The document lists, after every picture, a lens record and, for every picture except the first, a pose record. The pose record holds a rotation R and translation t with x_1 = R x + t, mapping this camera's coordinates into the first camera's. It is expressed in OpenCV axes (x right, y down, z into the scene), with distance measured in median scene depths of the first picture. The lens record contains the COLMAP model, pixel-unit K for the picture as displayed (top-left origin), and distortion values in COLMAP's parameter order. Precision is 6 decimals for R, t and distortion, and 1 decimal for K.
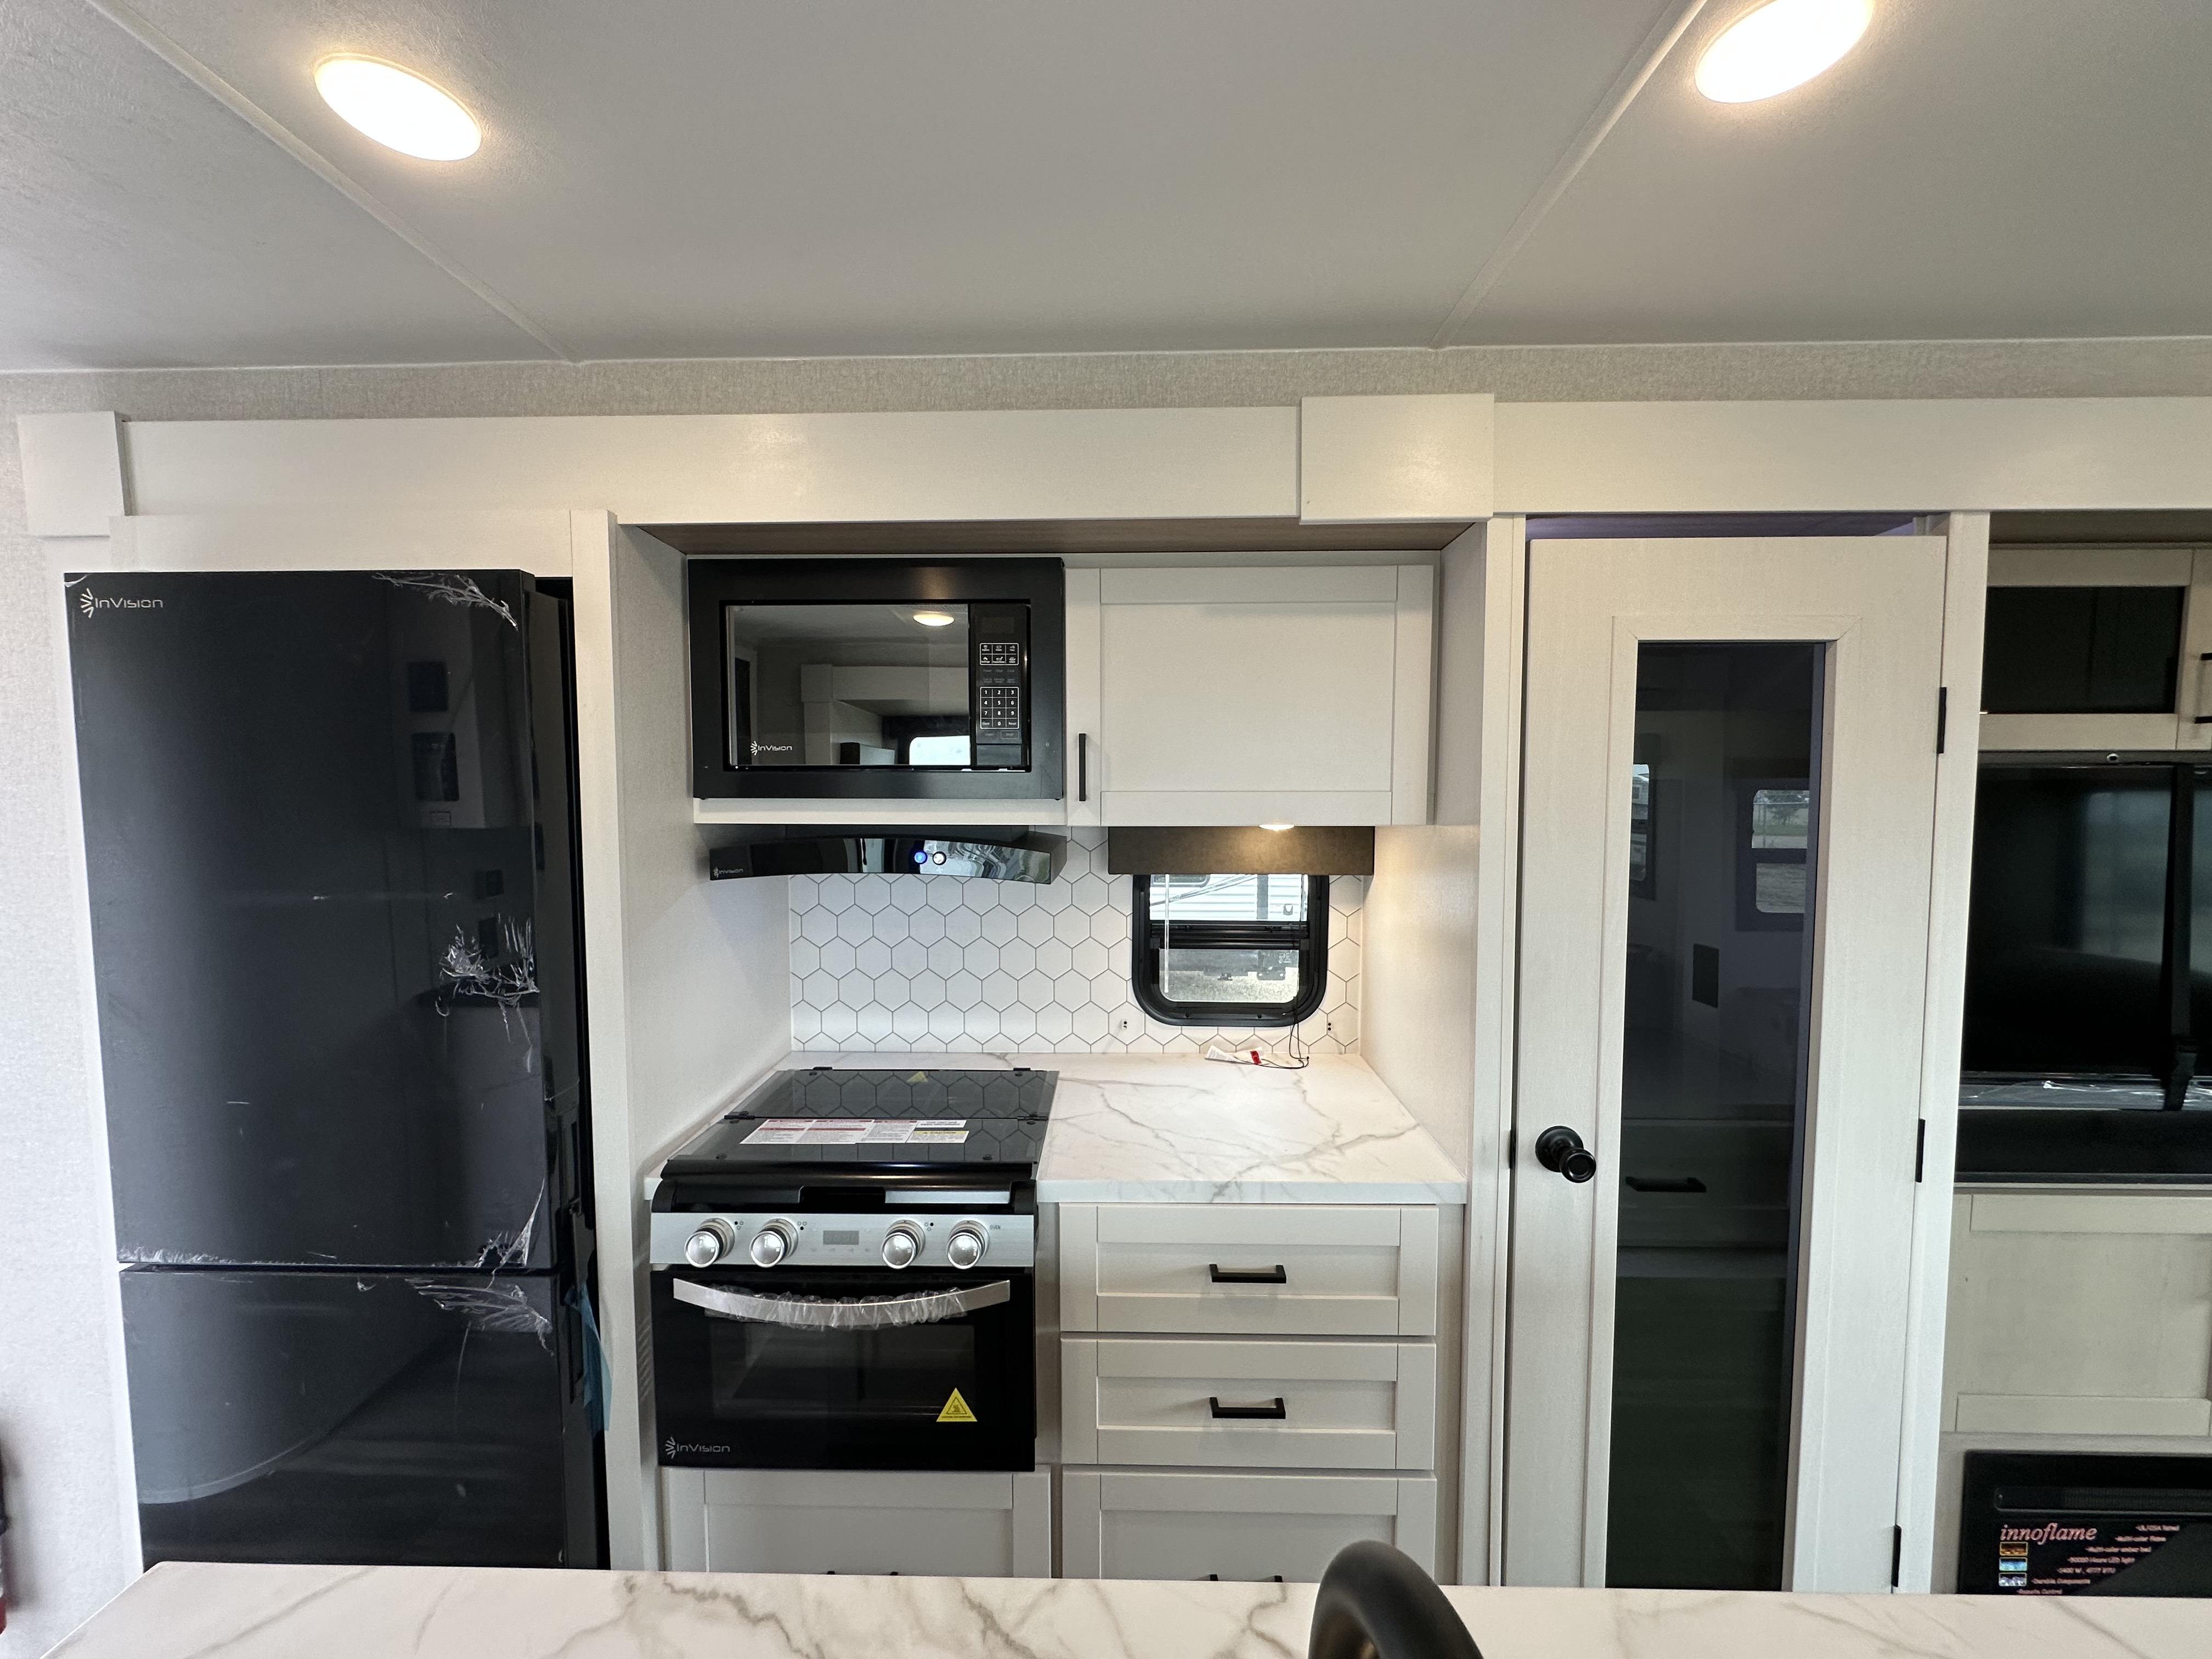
lens RADIAL K [[886.0, 0, 1098.0], [0, 886.0, 834.9], [0, 0, 1]] dist [-0.001739, 0.000546]
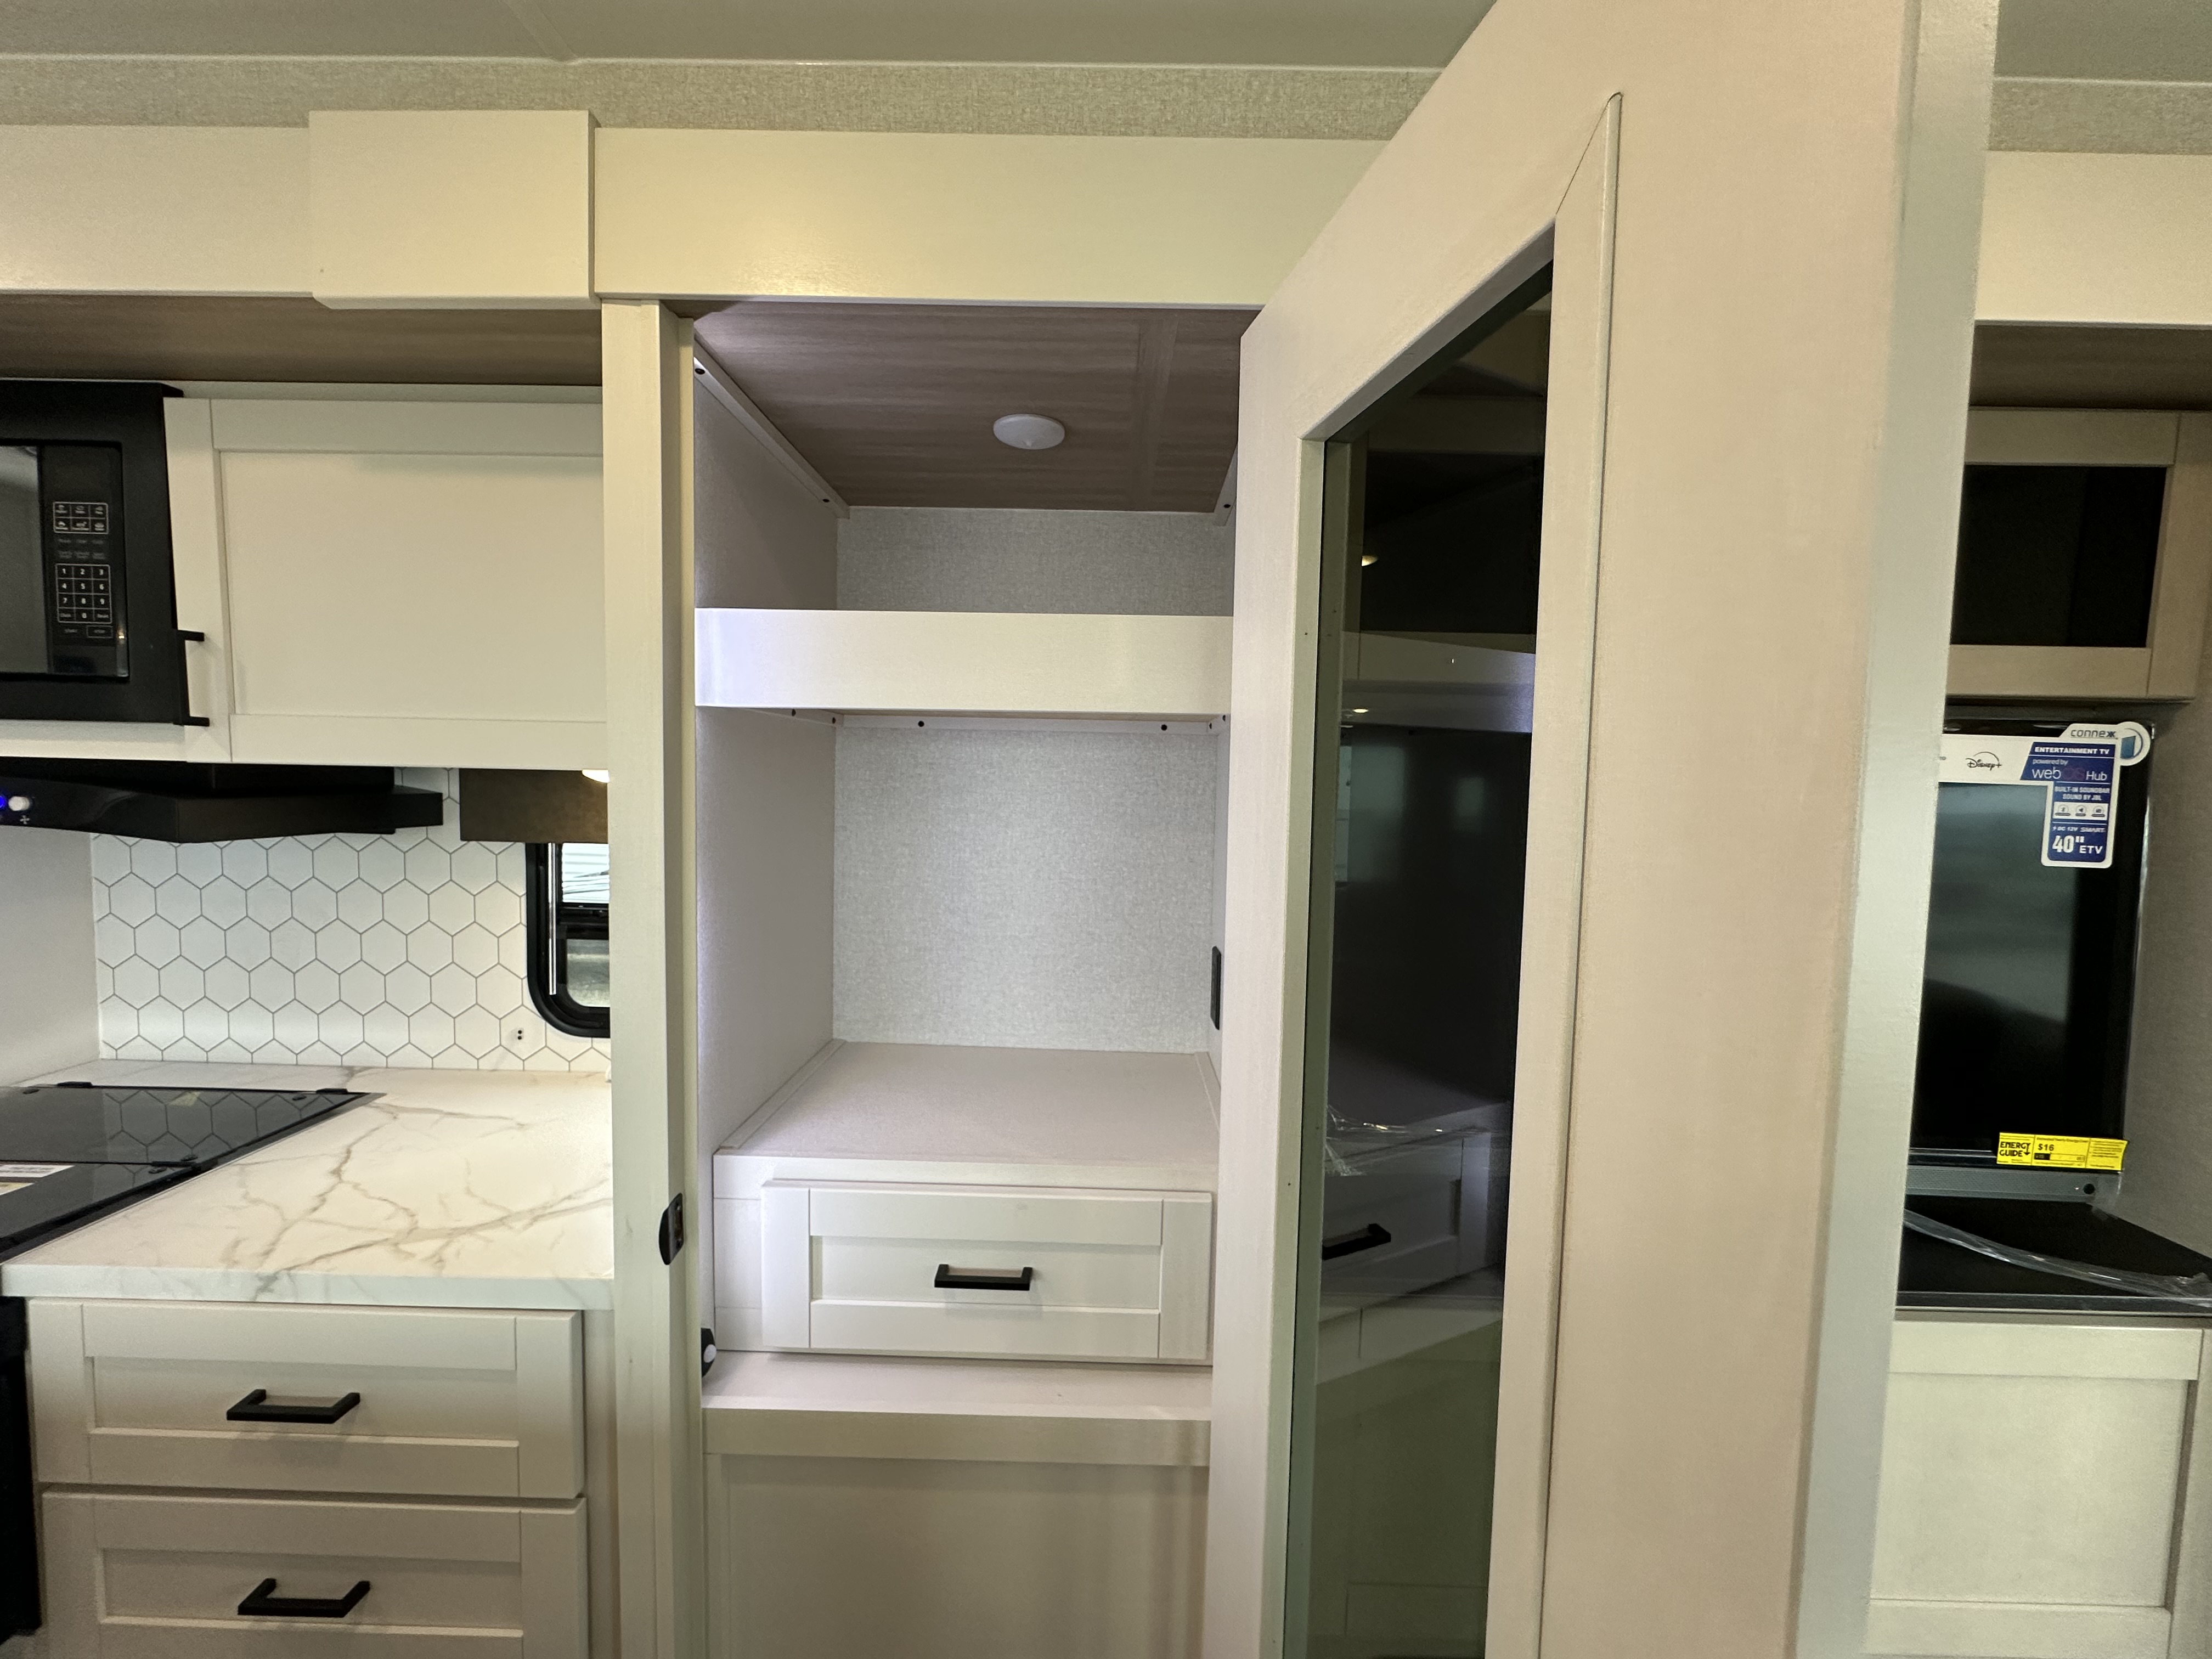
lens RADIAL K [[886.0, 0, 1106.6], [0, 886.0, 832.5], [0, 0, 1]] dist [-0.001739, 0.000546]
pose [[0.999704, 0.022580, 0.009032, 0.706064], [-0.022572, 0.999745, -0.000993, 0.031744], [-0.009052, 0.000789, 0.999959, 0.274953]]
